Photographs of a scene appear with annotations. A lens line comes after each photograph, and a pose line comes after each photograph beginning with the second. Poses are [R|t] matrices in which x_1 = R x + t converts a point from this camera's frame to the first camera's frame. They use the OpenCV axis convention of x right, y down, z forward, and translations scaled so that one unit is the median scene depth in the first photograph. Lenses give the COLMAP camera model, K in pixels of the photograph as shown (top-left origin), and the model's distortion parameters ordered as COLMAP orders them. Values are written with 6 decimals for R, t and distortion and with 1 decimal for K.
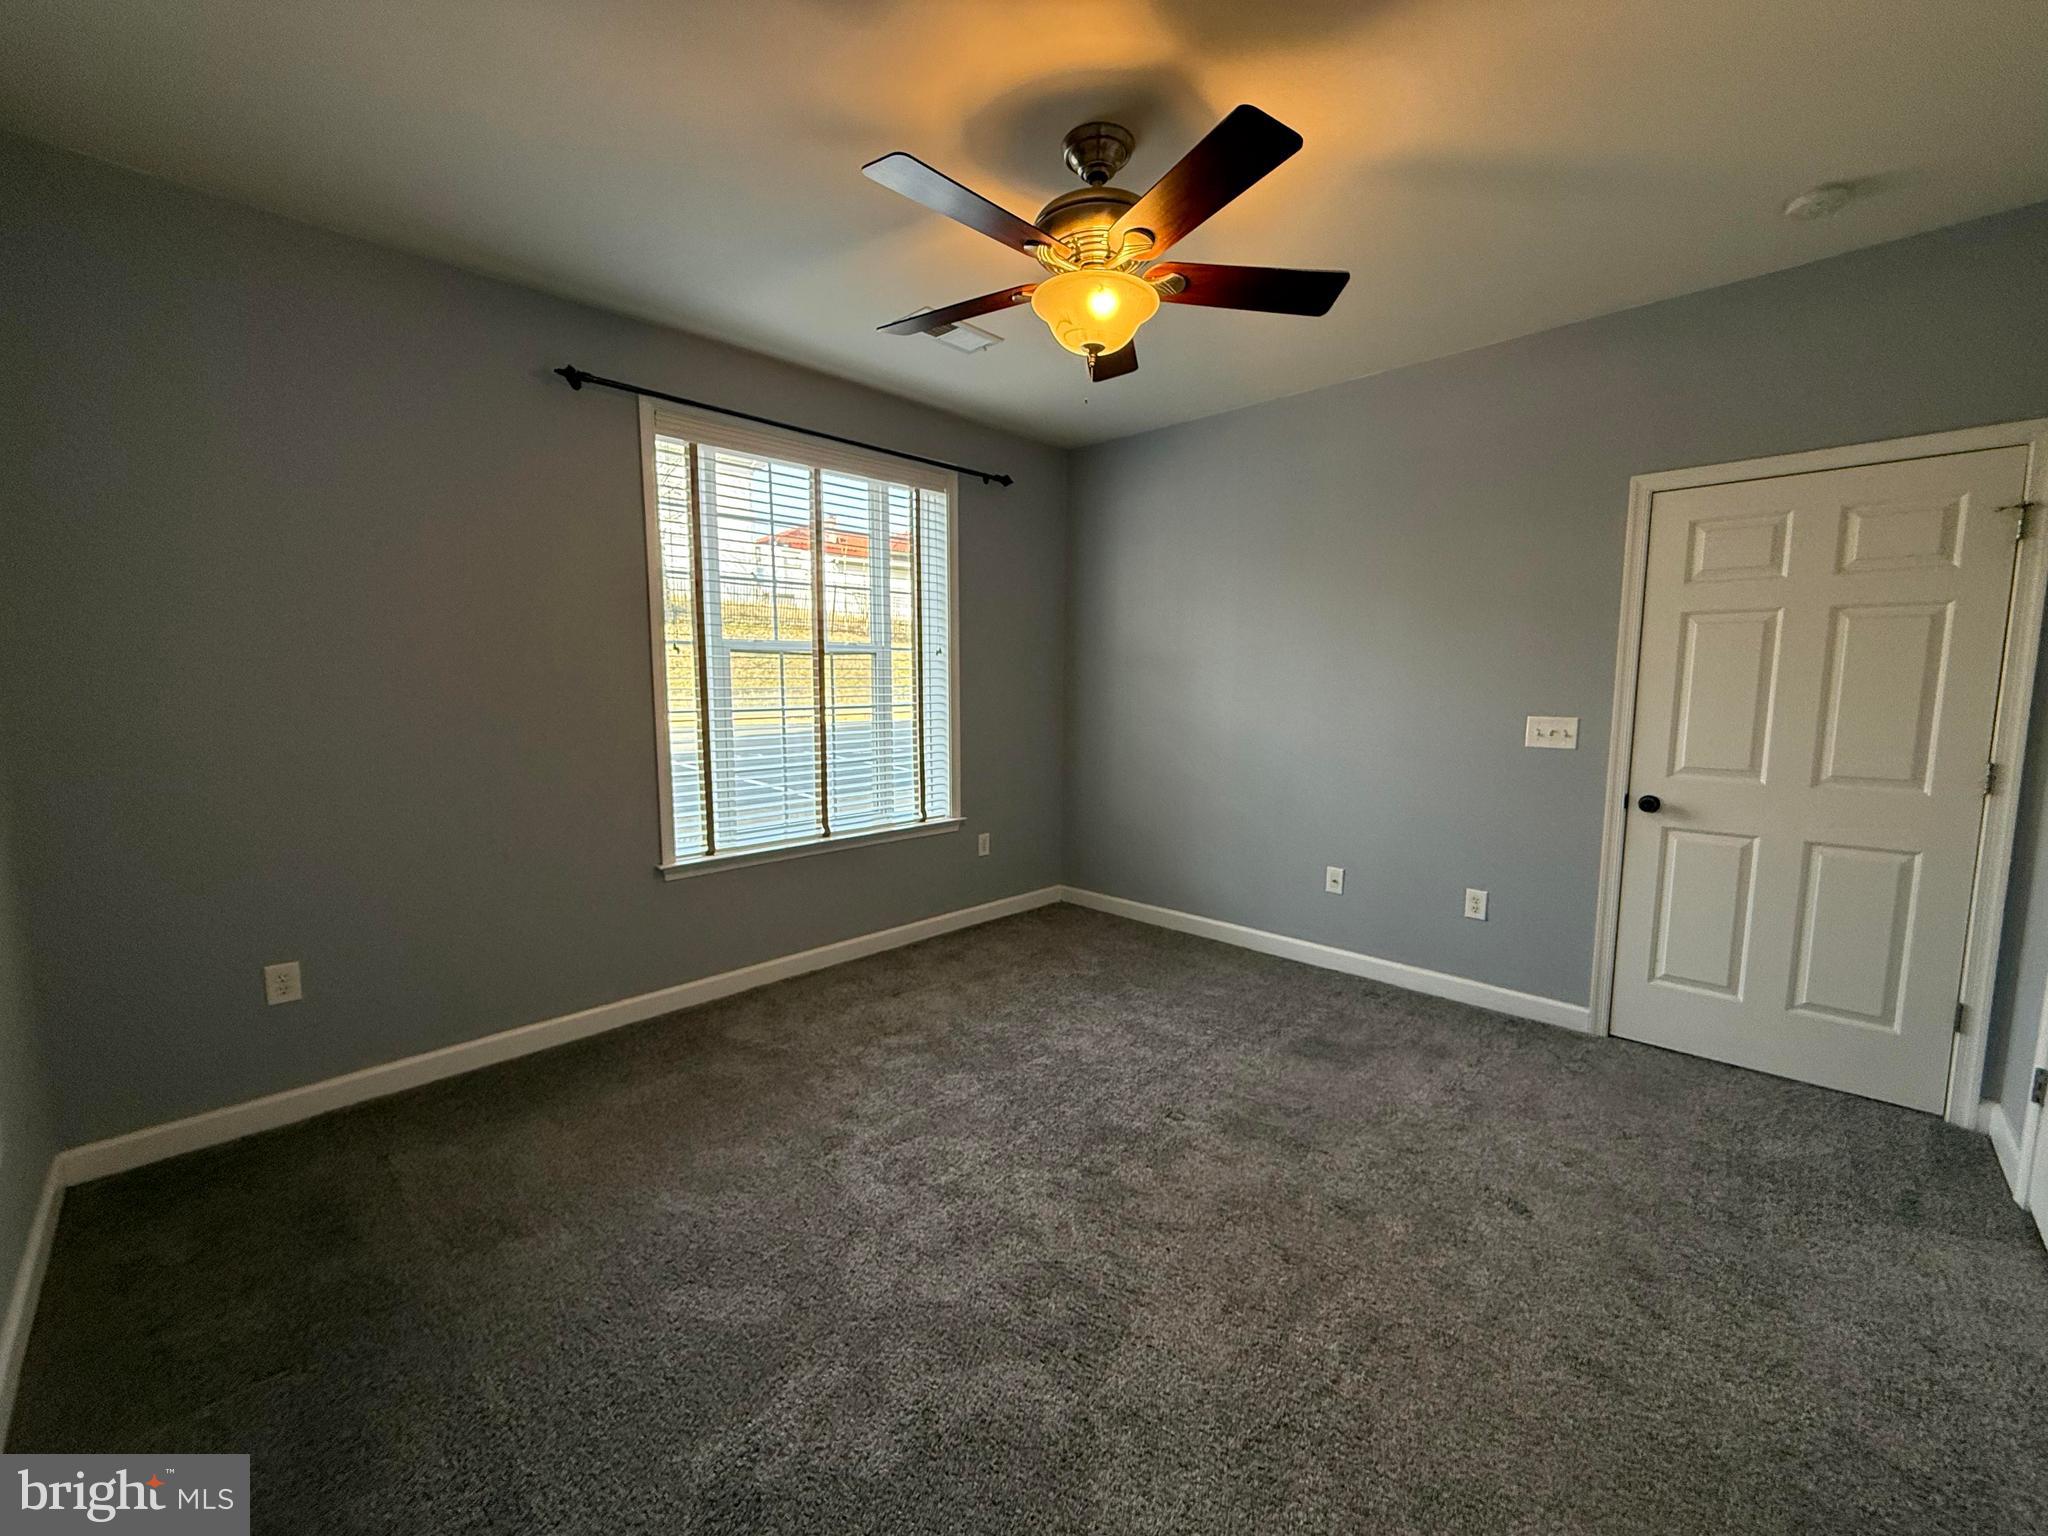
lens RADIAL K [[815.4, 0, 1013.8], [0, 815.4, 773.8], [0, 0, 1]] dist [-0.002764, 0.000125]
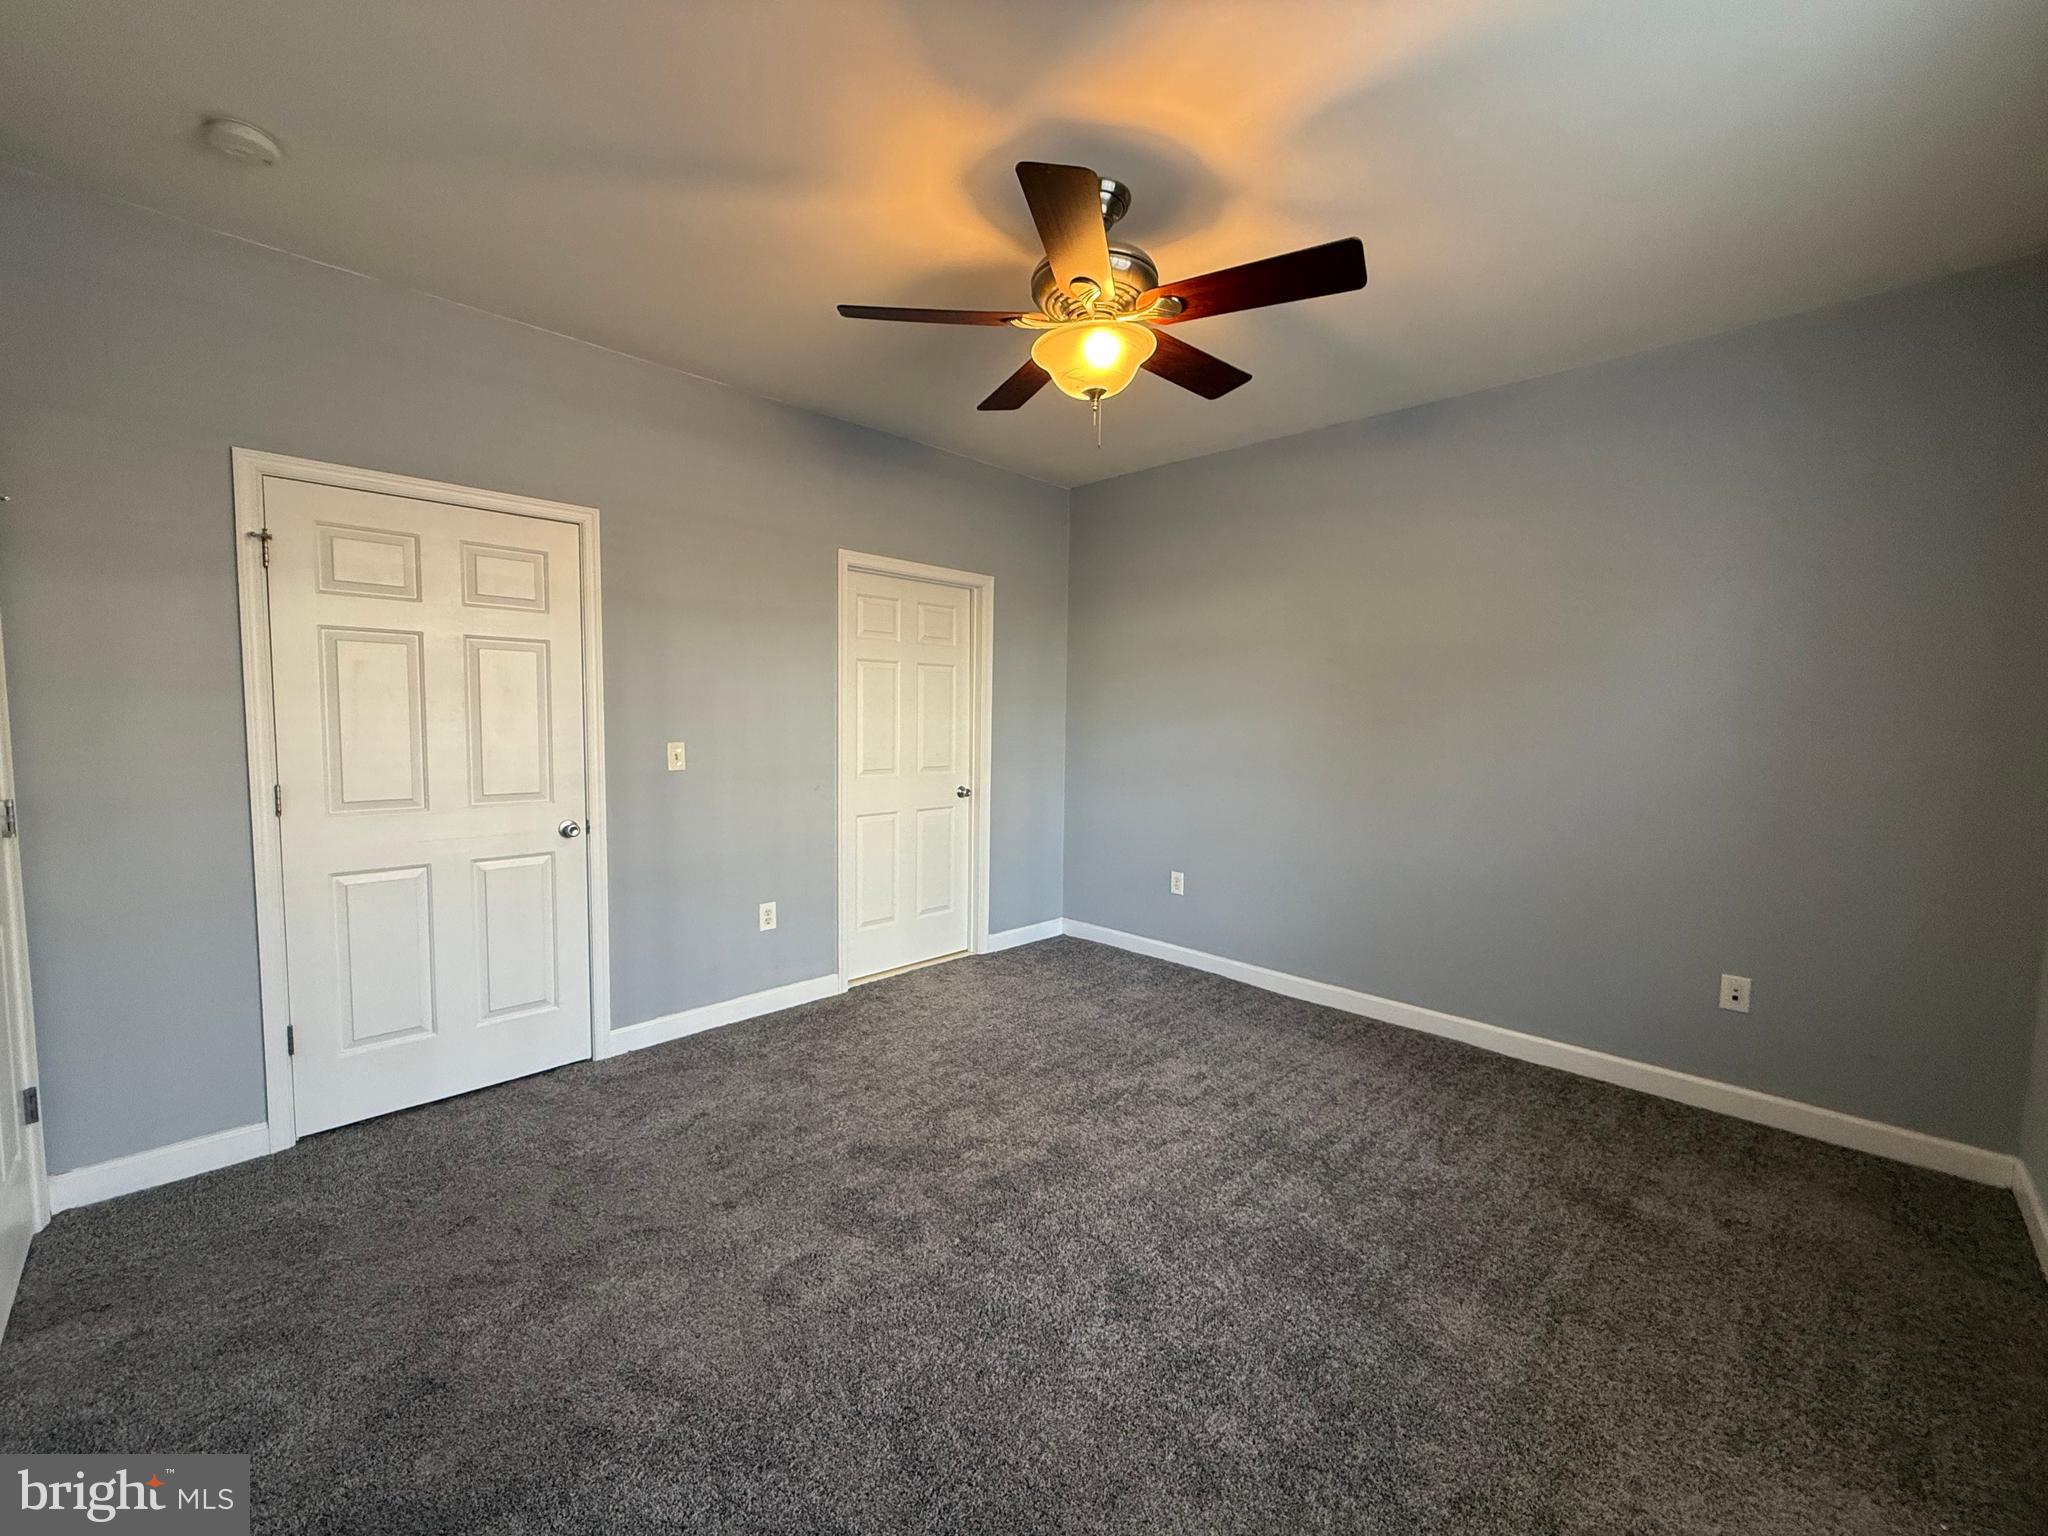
lens RADIAL K [[815.4, 0, 1016.4], [0, 815.4, 759.2], [0, 0, 1]] dist [-0.002764, 0.000125]
pose [[-0.999857, -0.011786, 0.012156, 0.101827], [-0.009522, 0.985069, 0.171897, -0.133042], [-0.014000, 0.171757, -0.985040, 1.145802]]
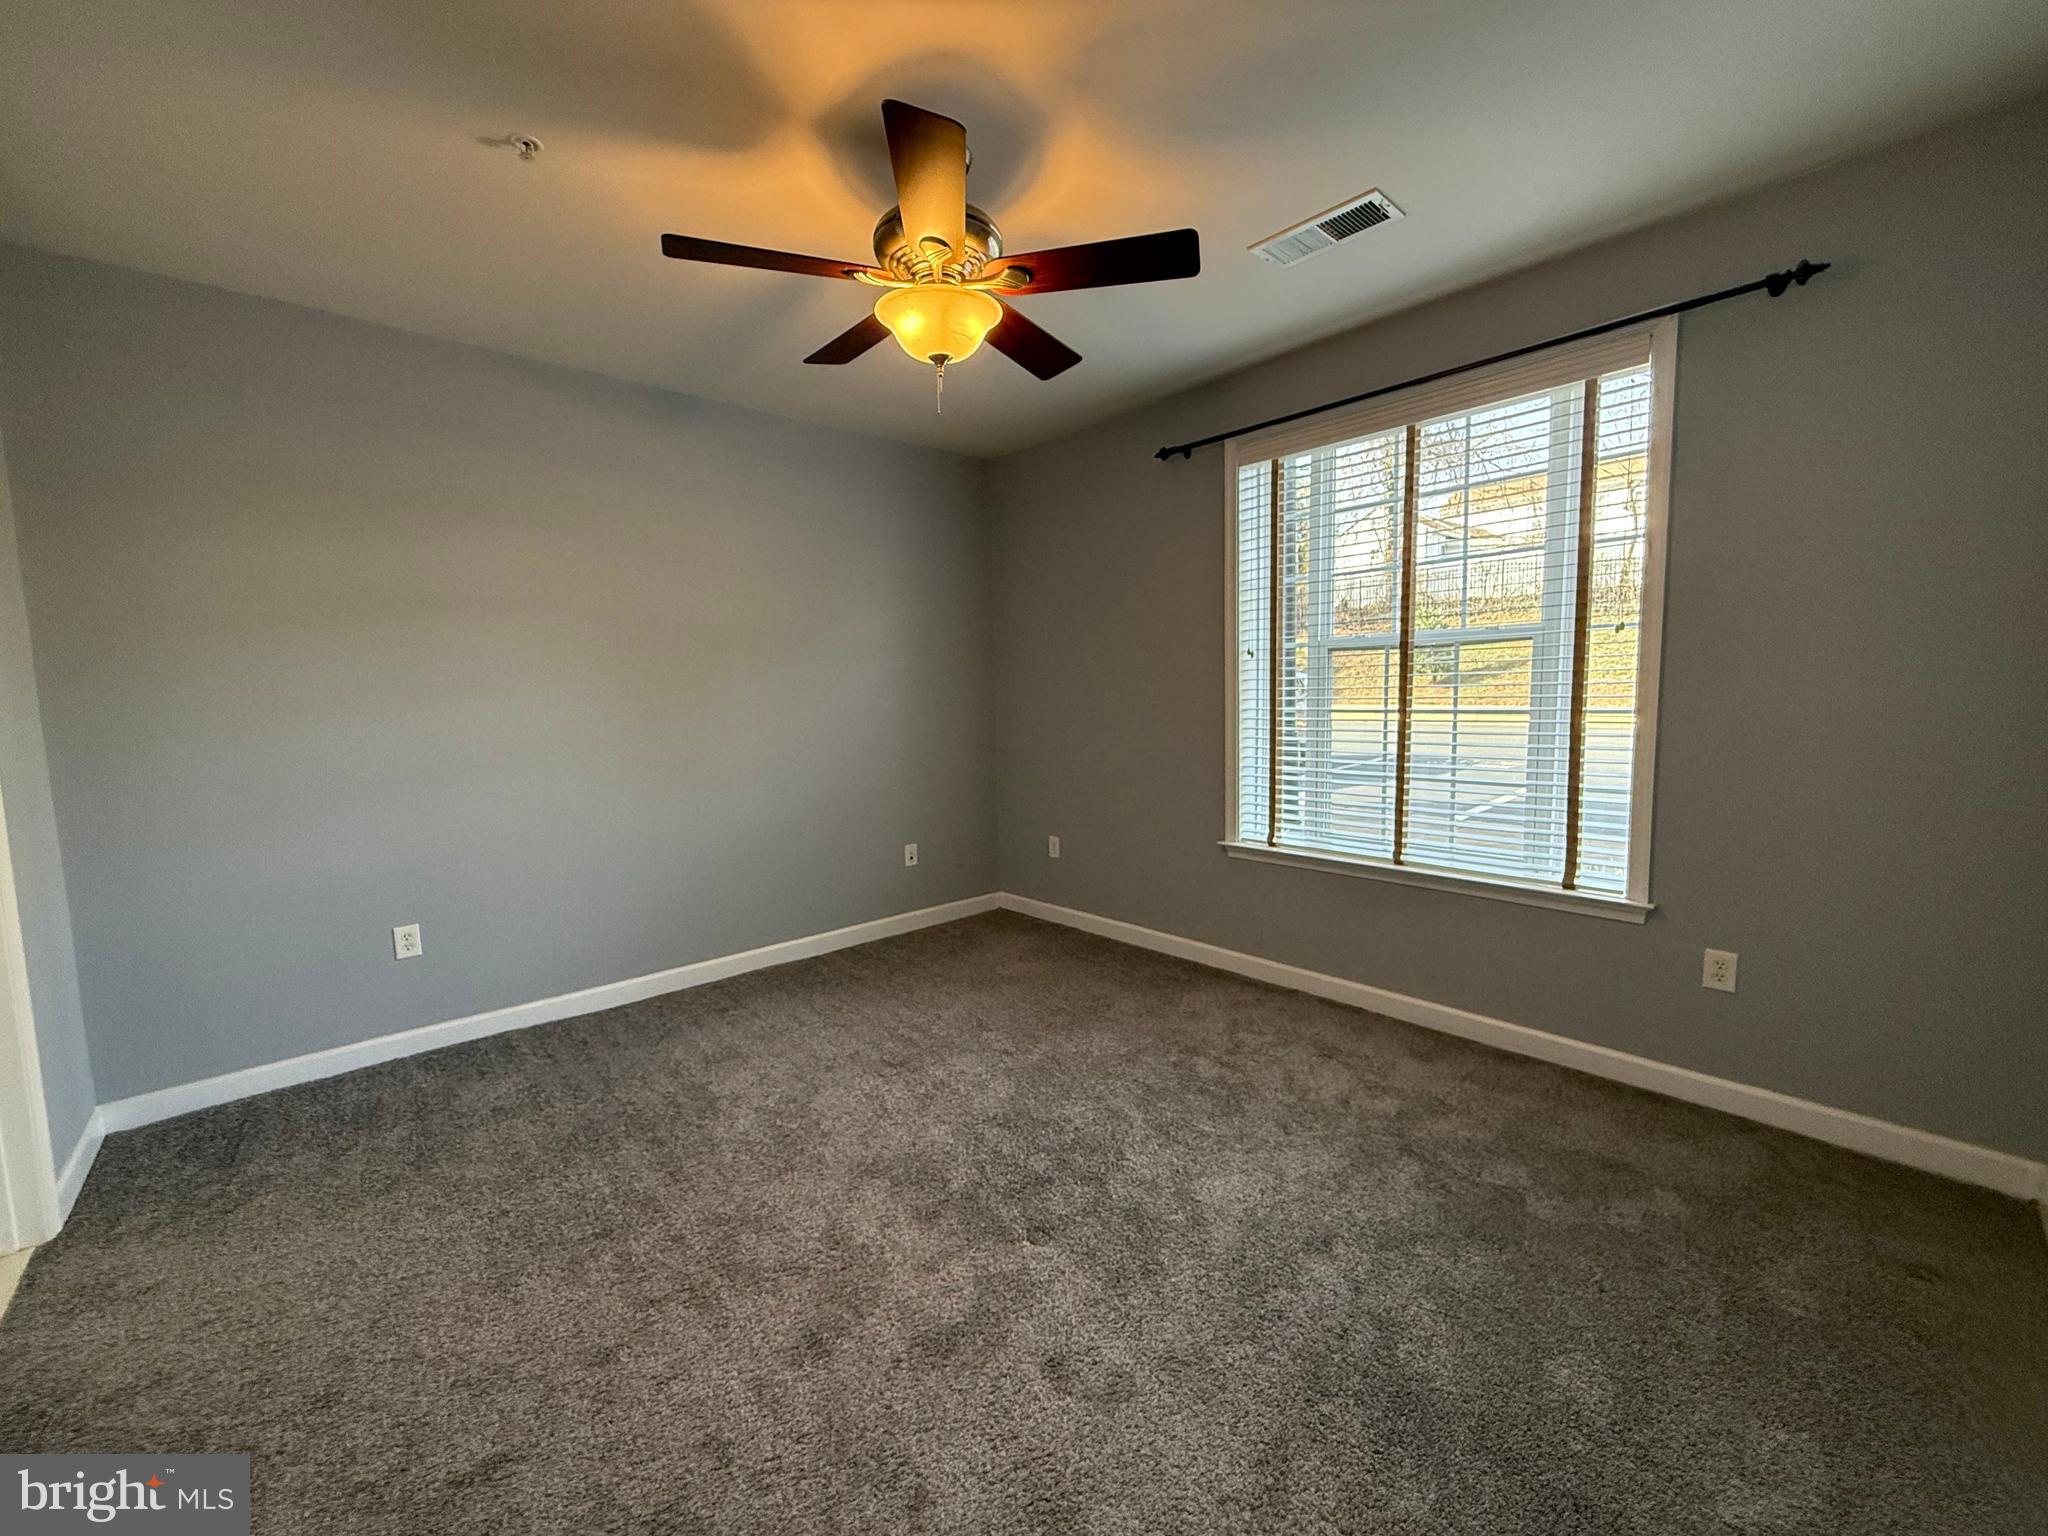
lens RADIAL K [[815.4, 0, 1006.2], [0, 815.4, 772.2], [0, 0, 1]] dist [-0.002764, 0.000125]
pose [[-0.070441, 0.103781, -0.992103, 0.631932], [-0.091967, 0.989662, 0.110055, -0.073068], [0.993267, 0.098993, -0.060168, 0.650414]]
